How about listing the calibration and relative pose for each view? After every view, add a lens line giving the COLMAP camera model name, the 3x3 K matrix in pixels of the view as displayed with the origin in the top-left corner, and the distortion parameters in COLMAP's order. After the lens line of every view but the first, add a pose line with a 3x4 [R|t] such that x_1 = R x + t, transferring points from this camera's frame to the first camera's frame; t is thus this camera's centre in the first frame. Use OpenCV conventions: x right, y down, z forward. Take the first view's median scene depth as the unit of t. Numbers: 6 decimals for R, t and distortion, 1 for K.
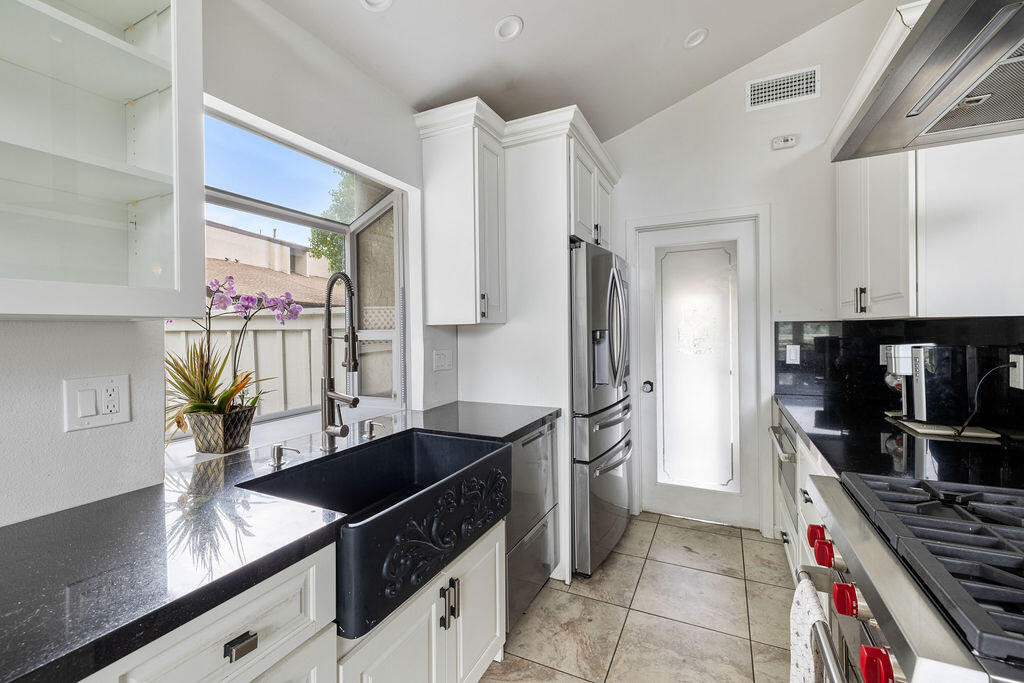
lens RADIAL K [[436.4, 0, 512.0], [0, 436.4, 341.5], [0, 0, 1]] dist [0.000226, 0.000004]
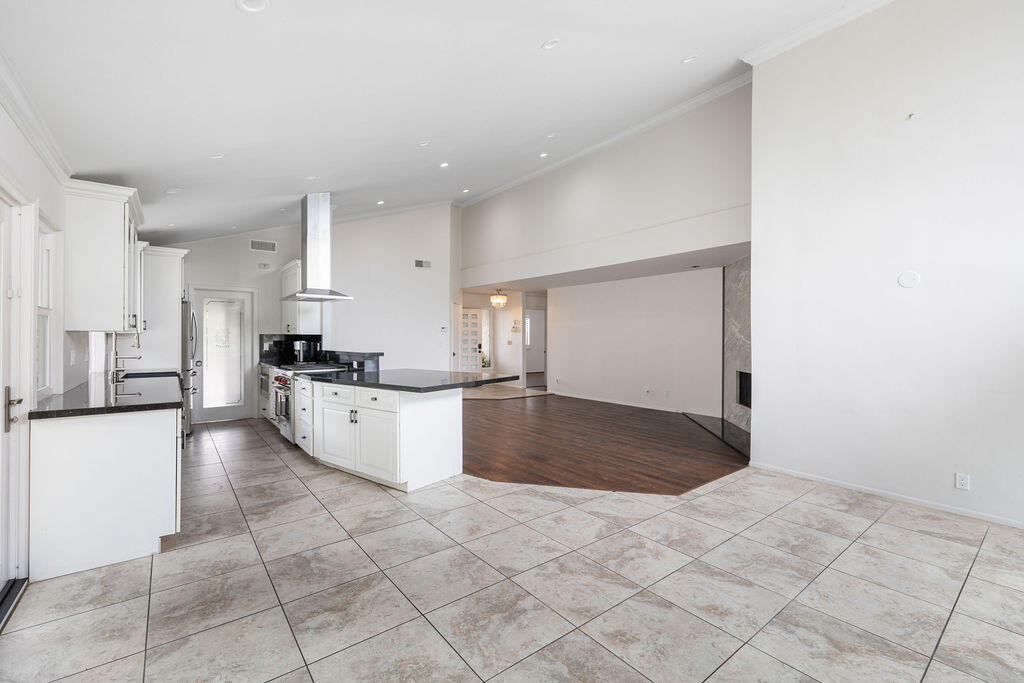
lens RADIAL K [[437.7, 0, 527.3], [0, 437.7, 330.8], [0, 0, 1]] dist [0.000955, -0.000057]
pose [[0.420822, 0.030792, 0.906621, -1.128580], [0.008261, 0.999252, -0.037773, 0.048048], [-0.907106, 0.023385, 0.420253, -1.594166]]
